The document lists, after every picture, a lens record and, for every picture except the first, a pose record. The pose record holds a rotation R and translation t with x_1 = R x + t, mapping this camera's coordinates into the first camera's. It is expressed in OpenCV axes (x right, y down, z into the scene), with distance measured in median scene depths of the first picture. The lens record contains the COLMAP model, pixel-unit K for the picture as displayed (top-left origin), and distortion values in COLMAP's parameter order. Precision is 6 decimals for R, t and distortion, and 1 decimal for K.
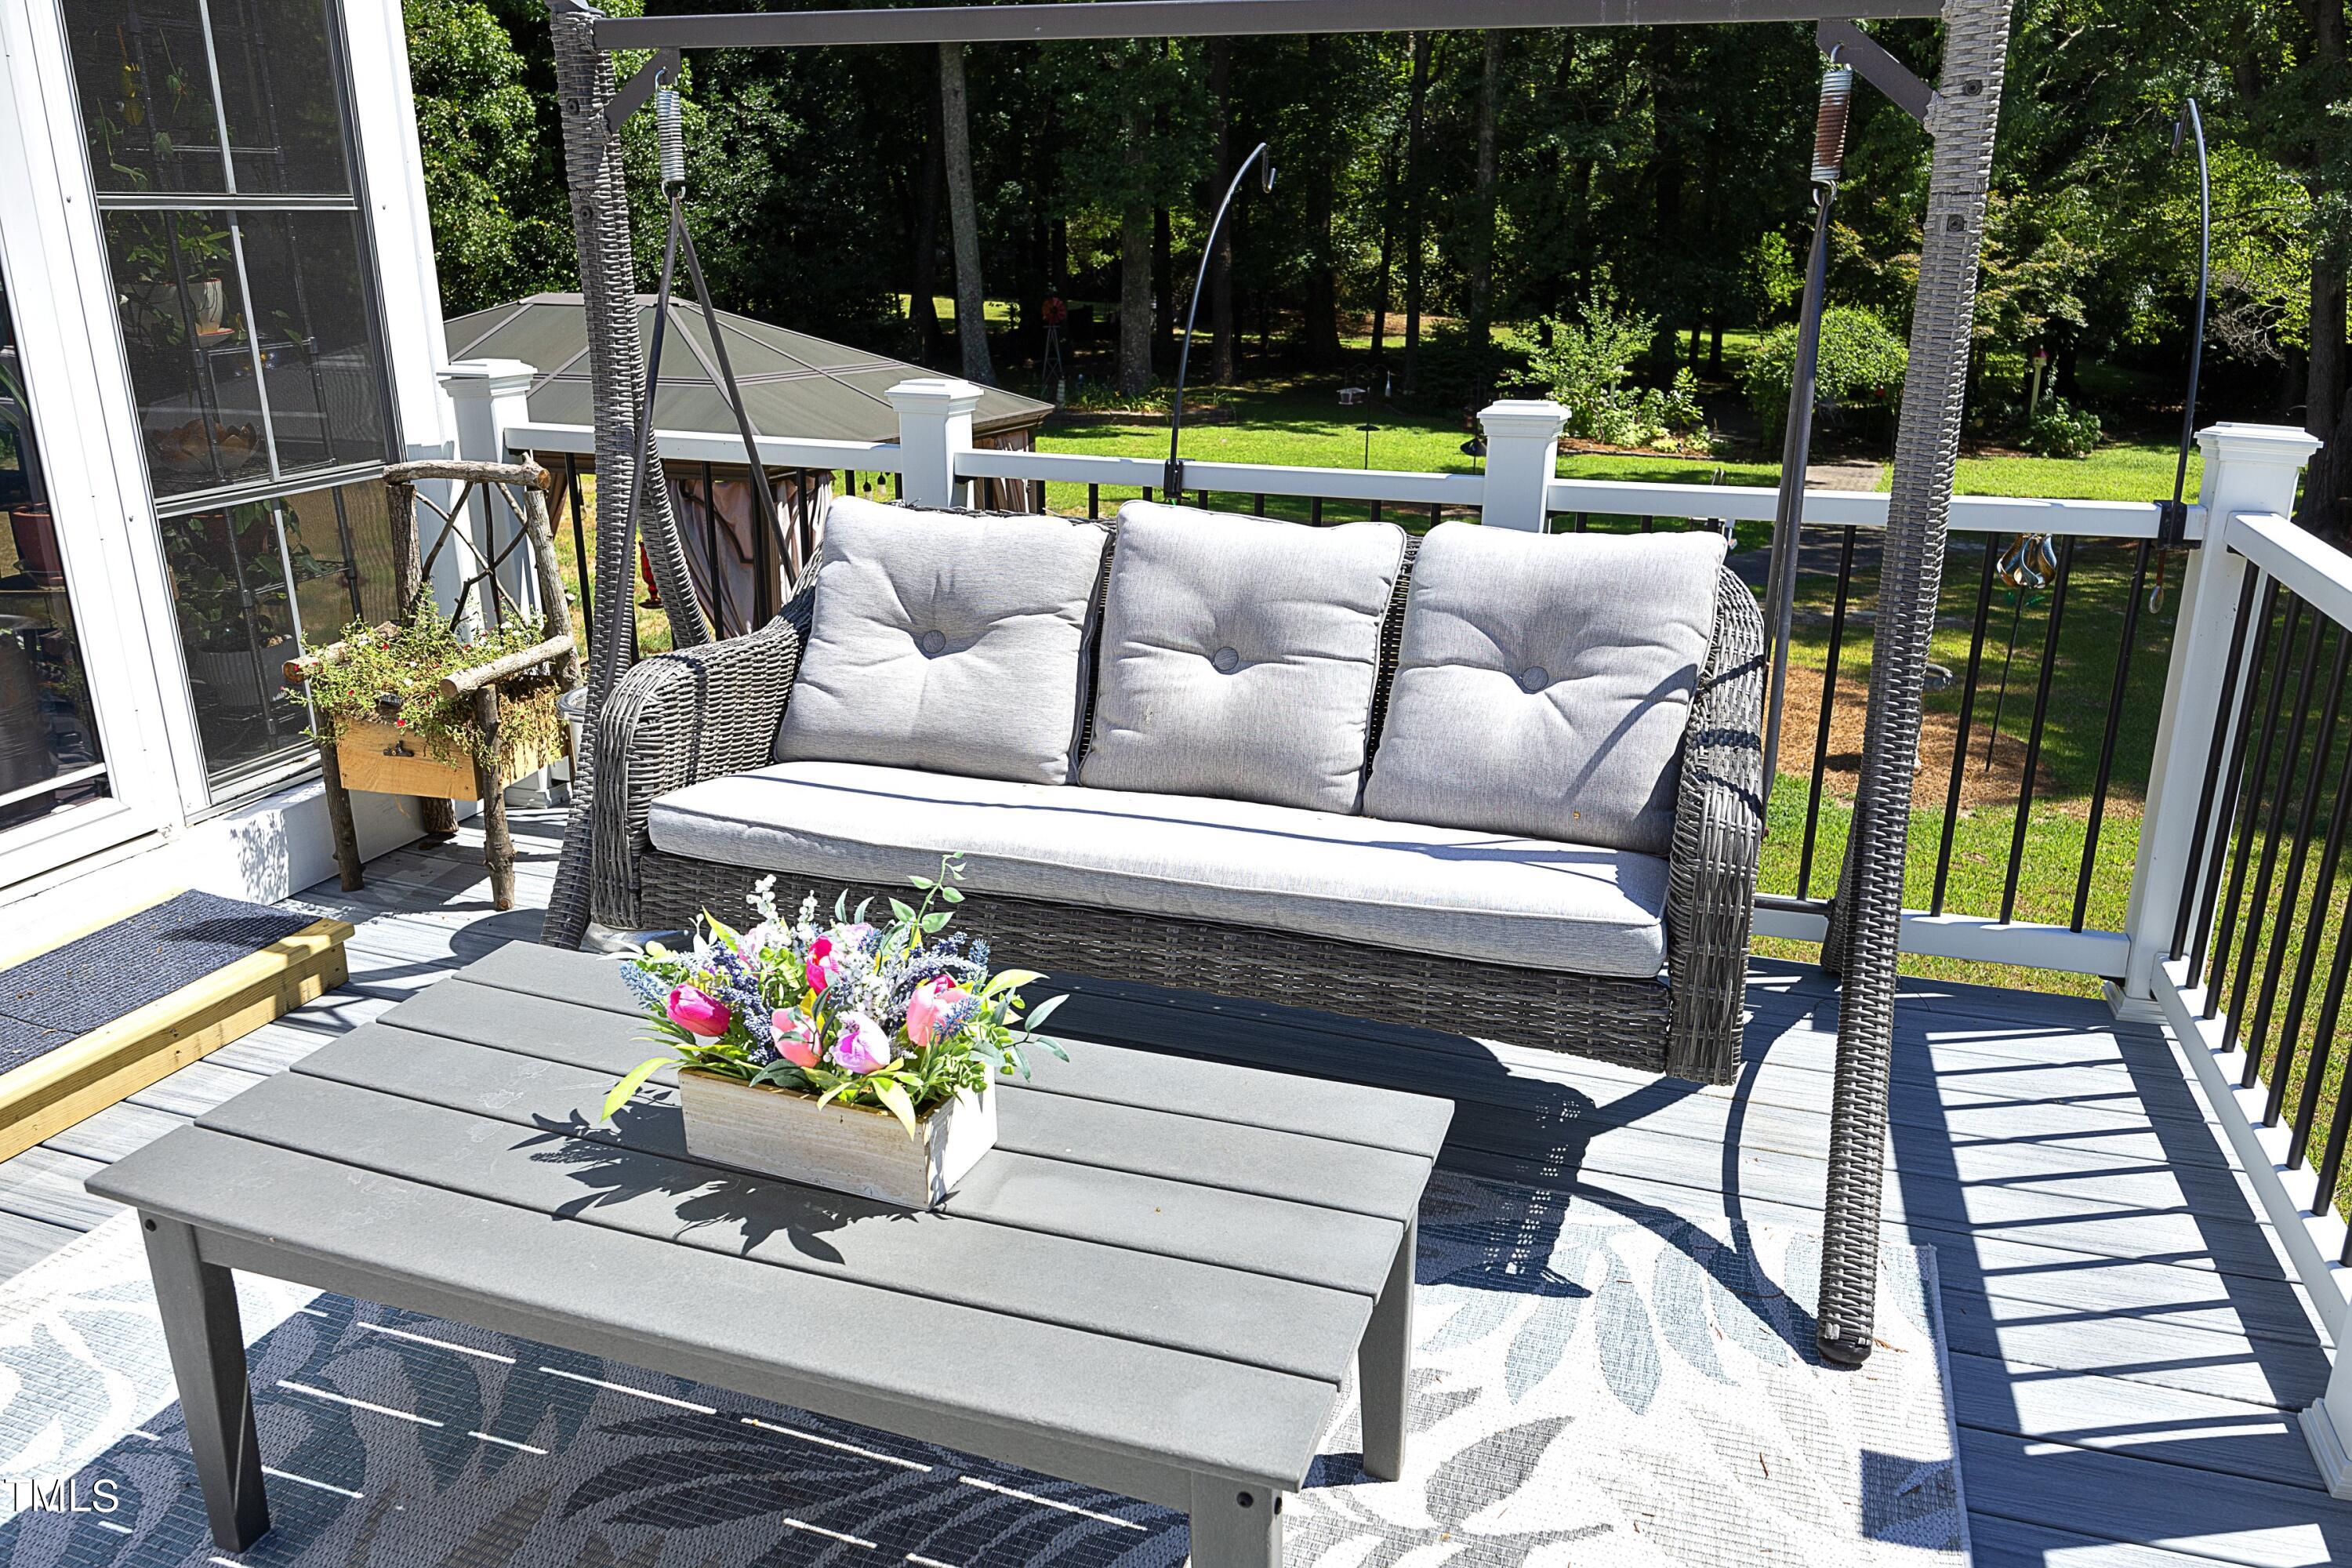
lens RADIAL K [[1691.1, 0, 1176.0], [0, 1691.1, 784.0], [0, 0, 1]] dist [0.001104, -0.011038]
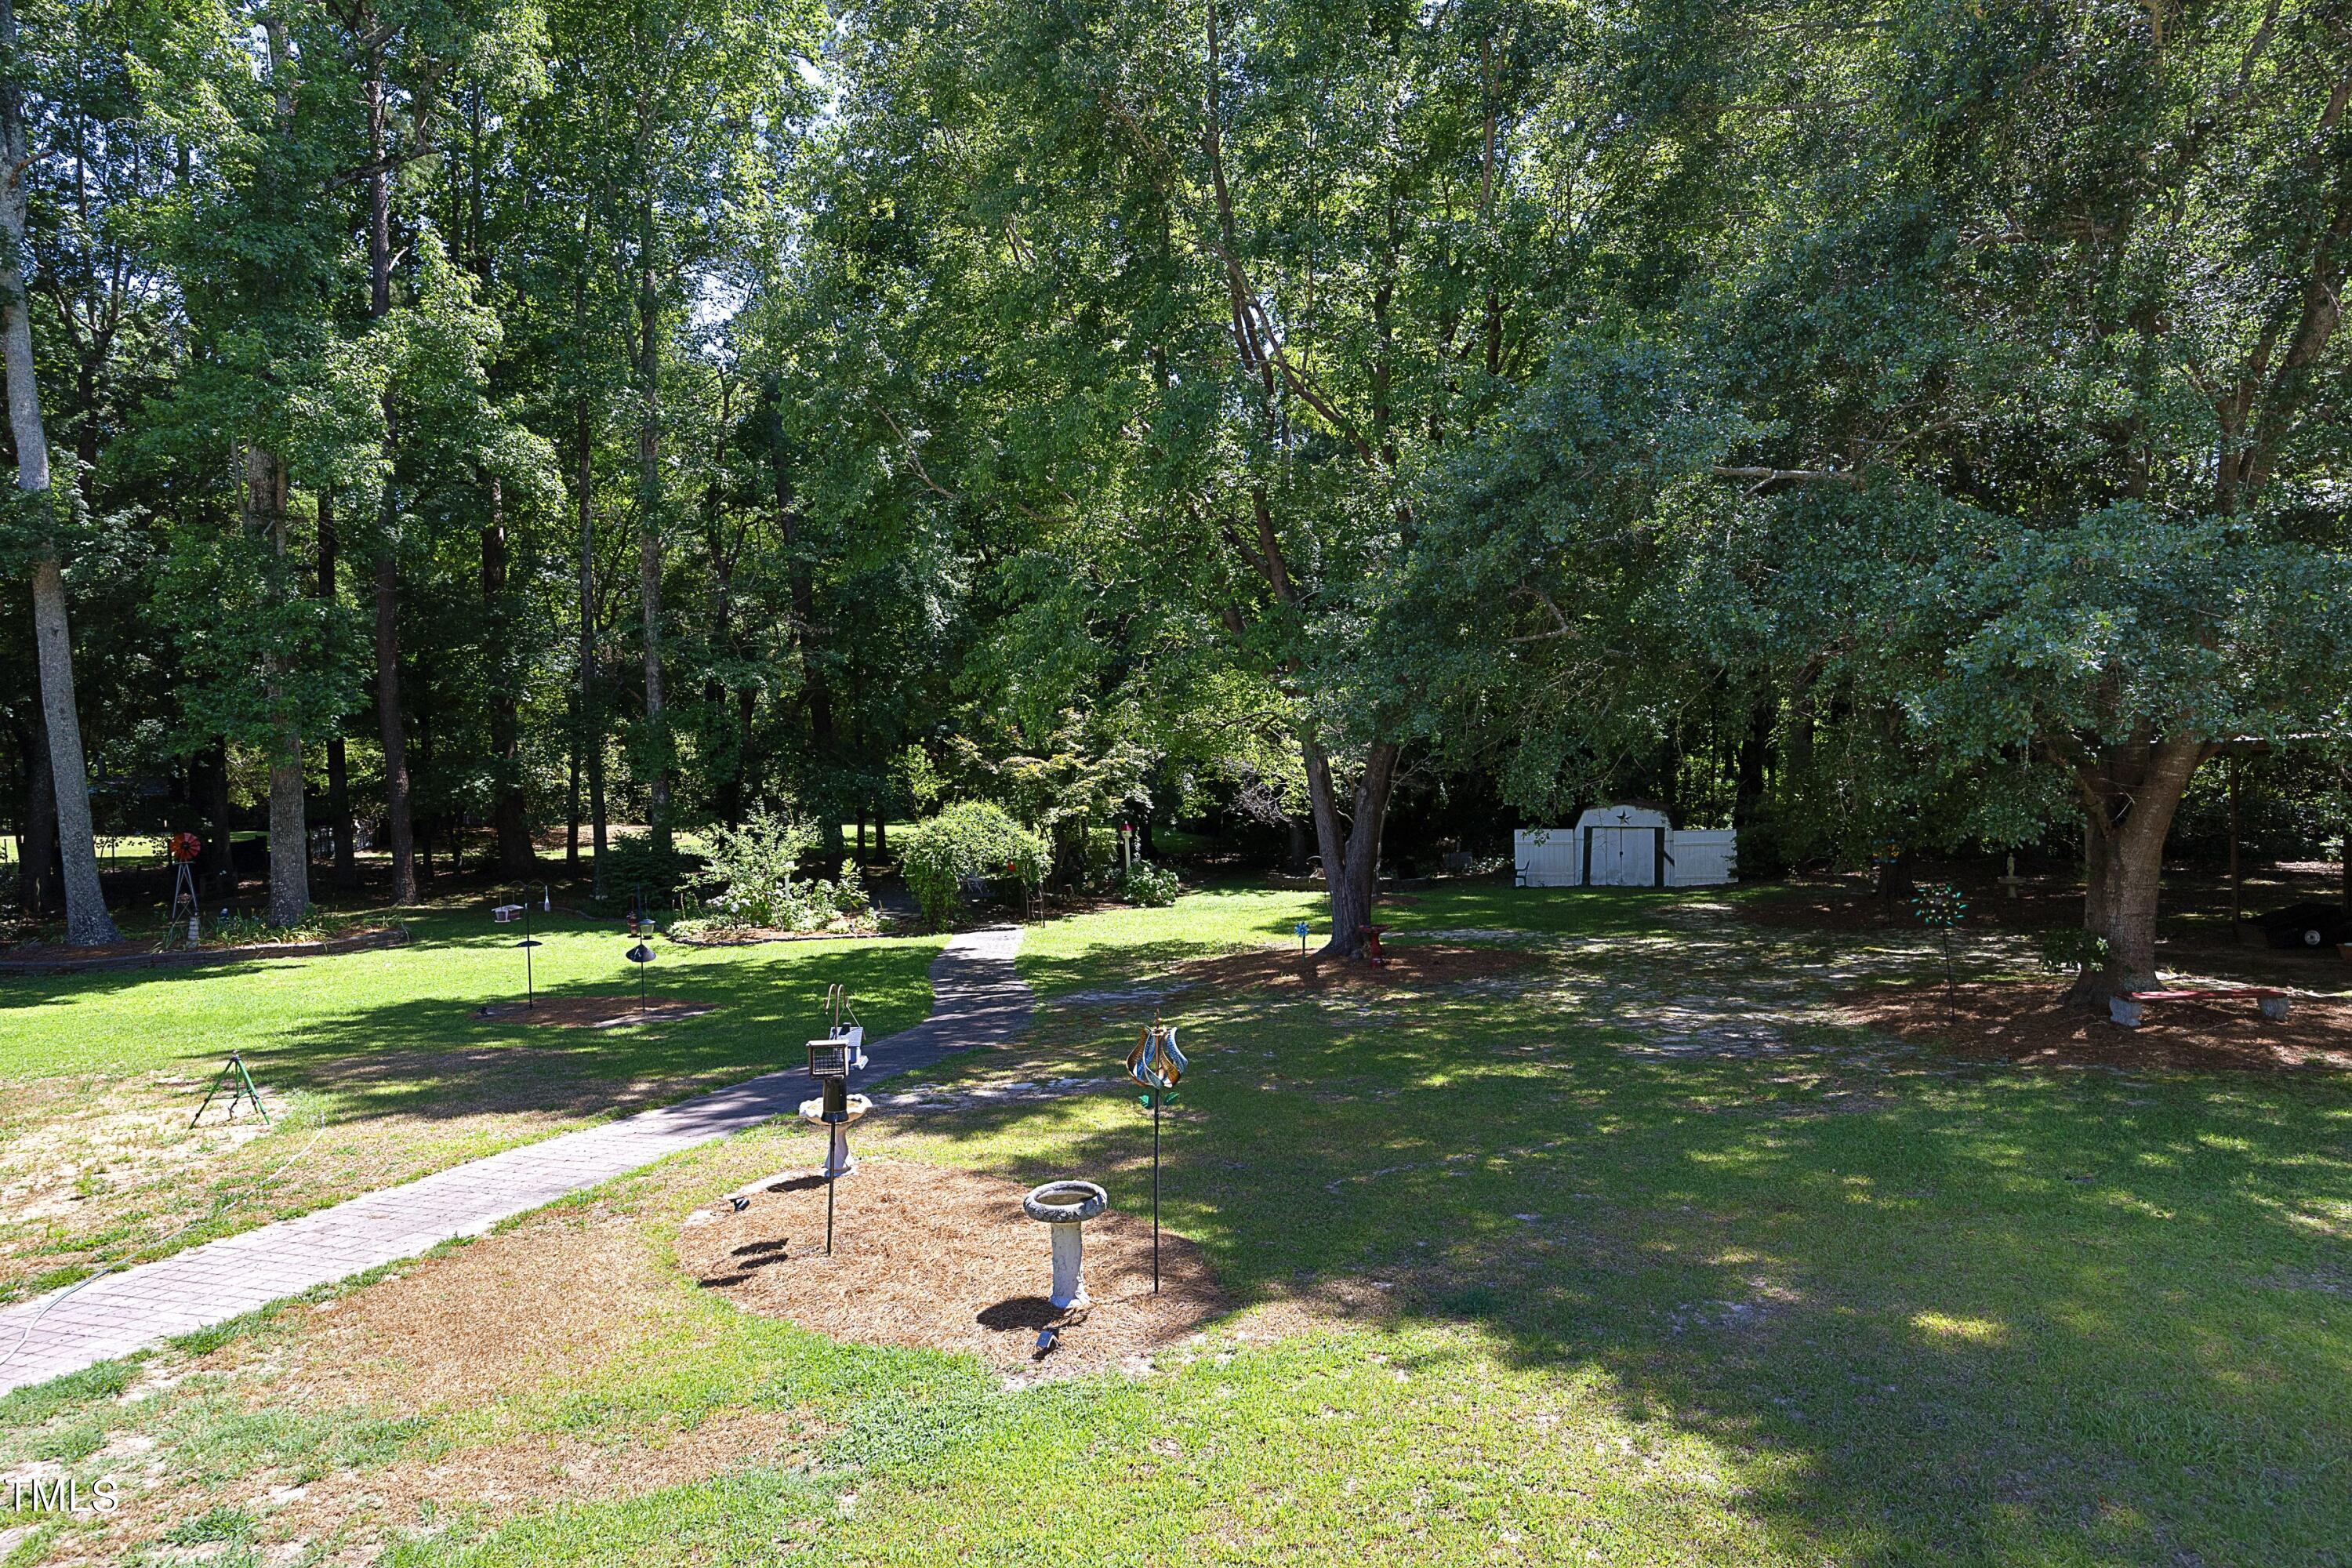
lens RADIAL K [[1403.0, 0, 1176.0], [0, 1403.0, 784.0], [0, 0, 1]] dist [-0.034808, -0.000719]
pose [[0.877249, -0.044248, 0.477993, 0.047101], [0.179514, 0.953736, -0.241169, -0.027751], [-0.445208, 0.297372, 0.844607, 0.092279]]
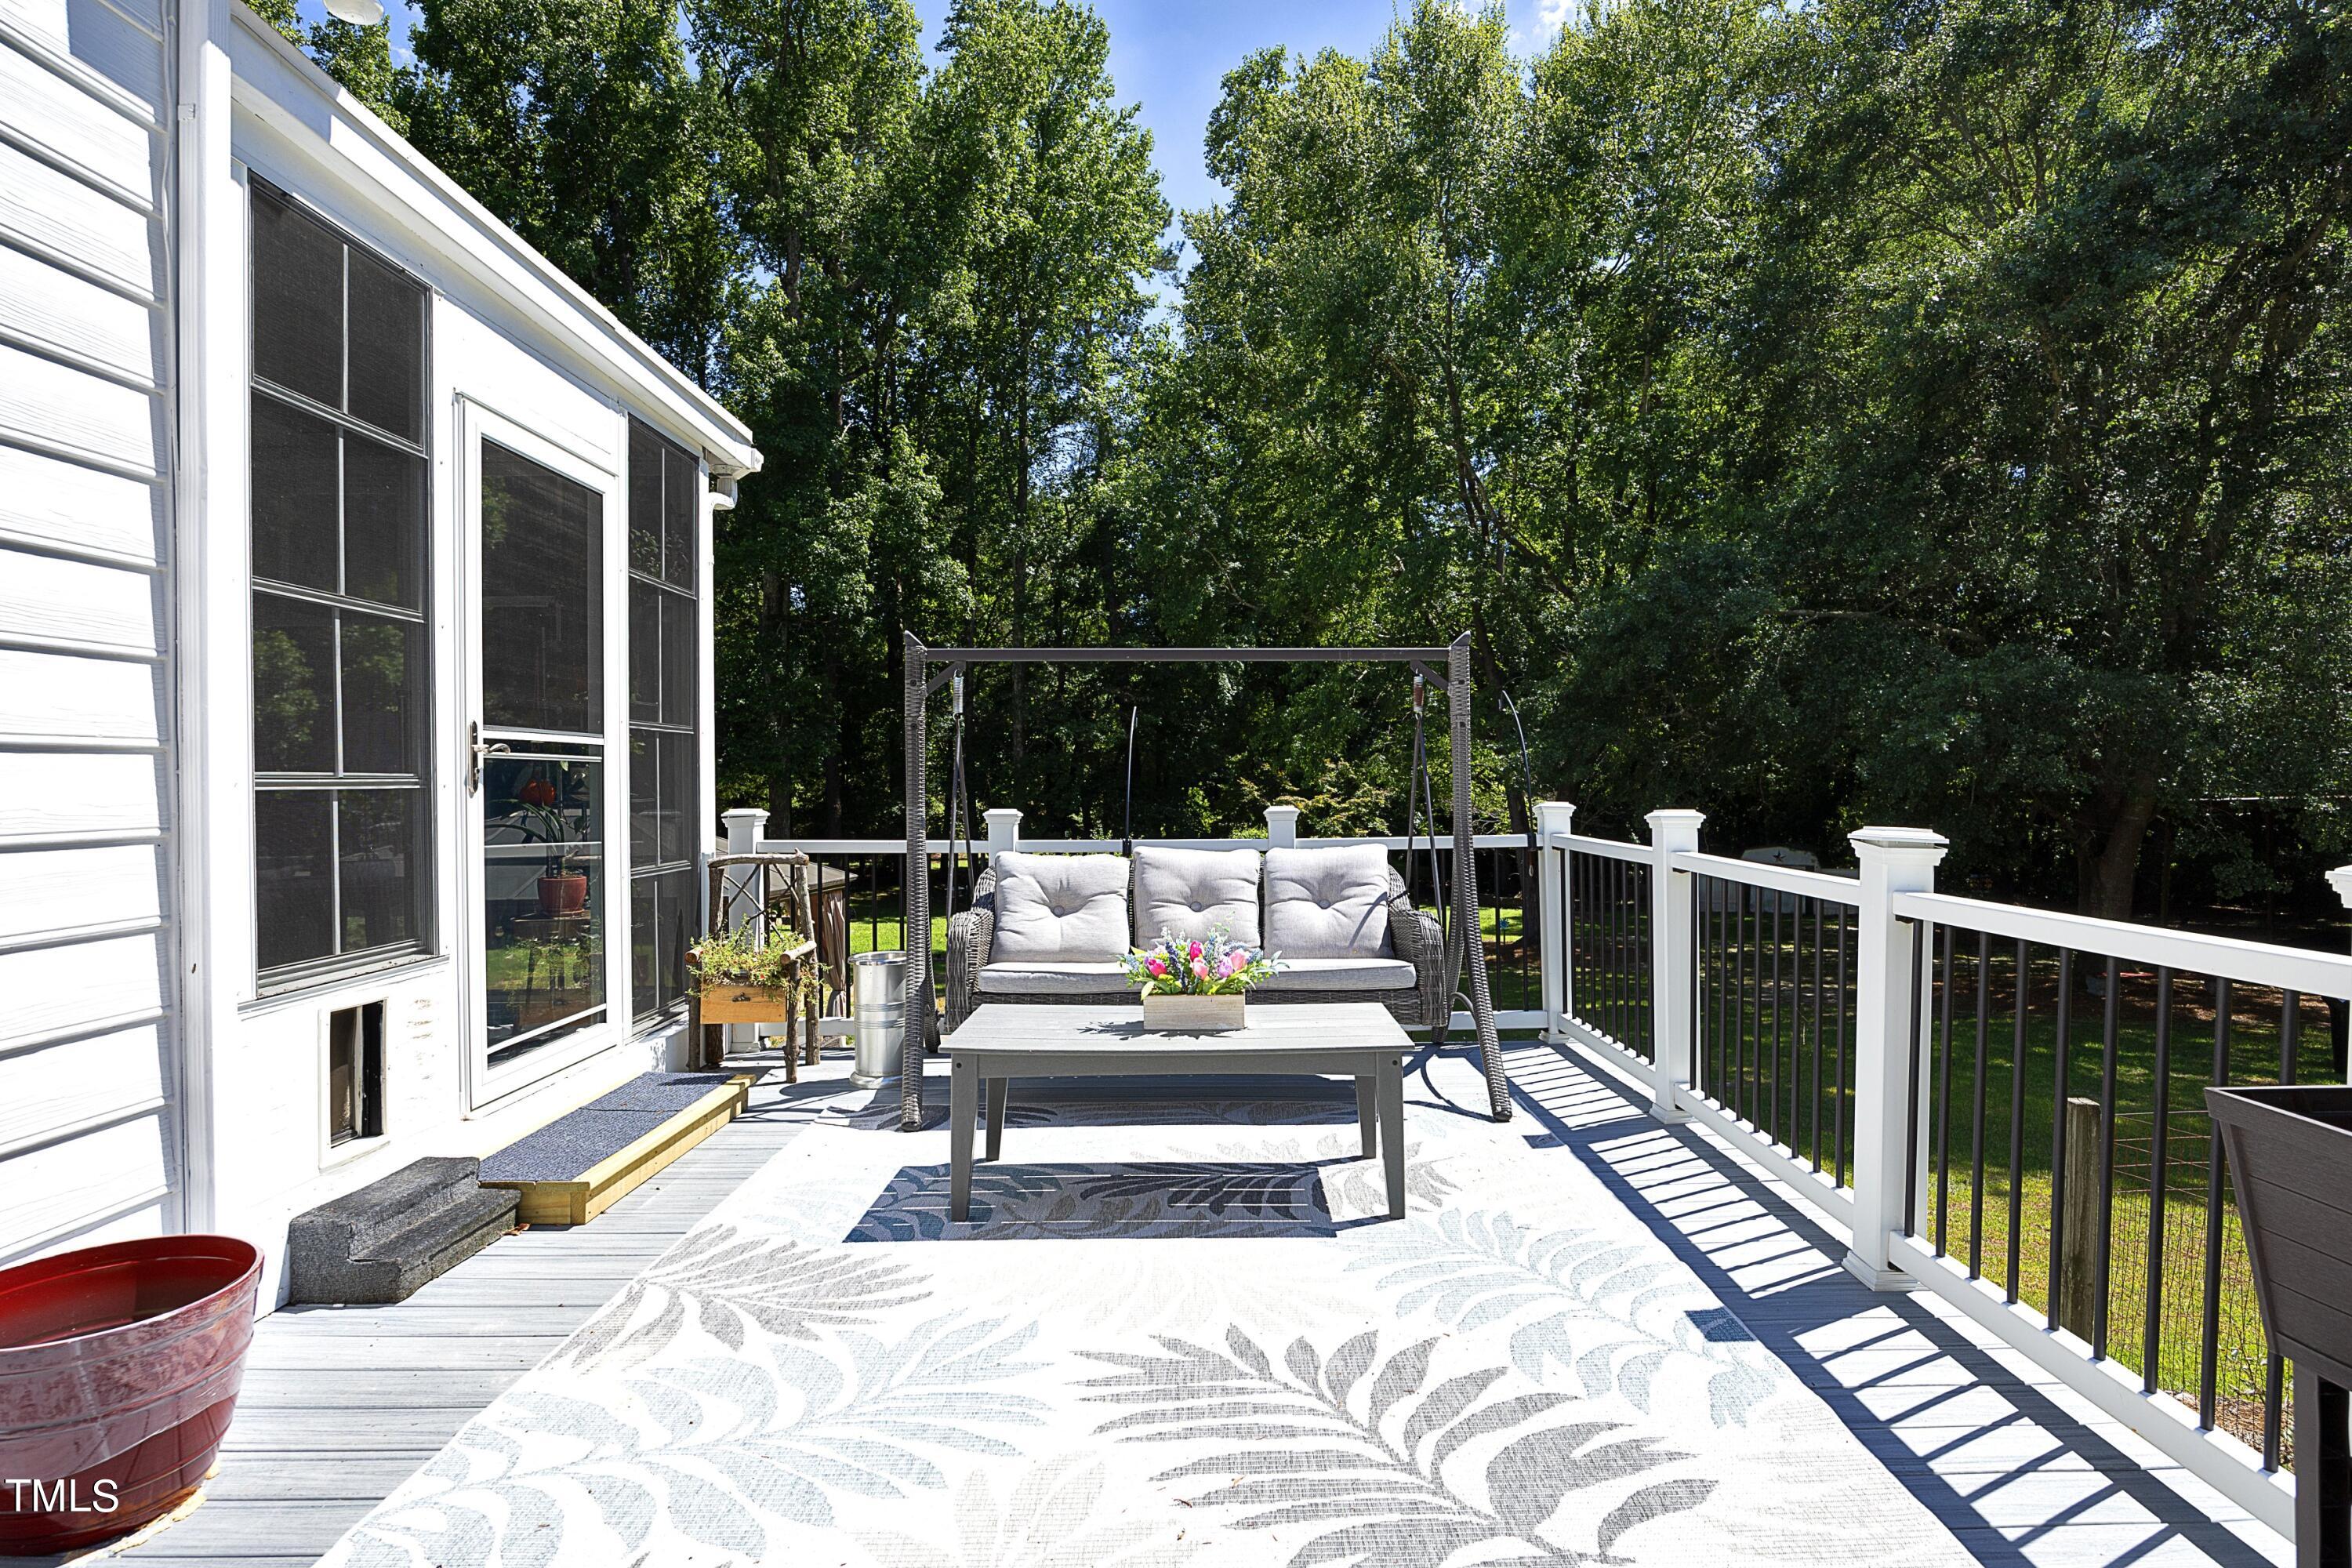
lens RADIAL K [[1237.5, 0, 1176.0], [0, 1237.5, 784.0], [0, 0, 1]] dist [-0.015285, -0.000201]
pose [[0.949223, -0.010301, 0.314437, -0.043852], [0.109691, 0.947582, -0.300092, 0.022680], [-0.294864, 0.319345, 0.900597, -0.048378]]
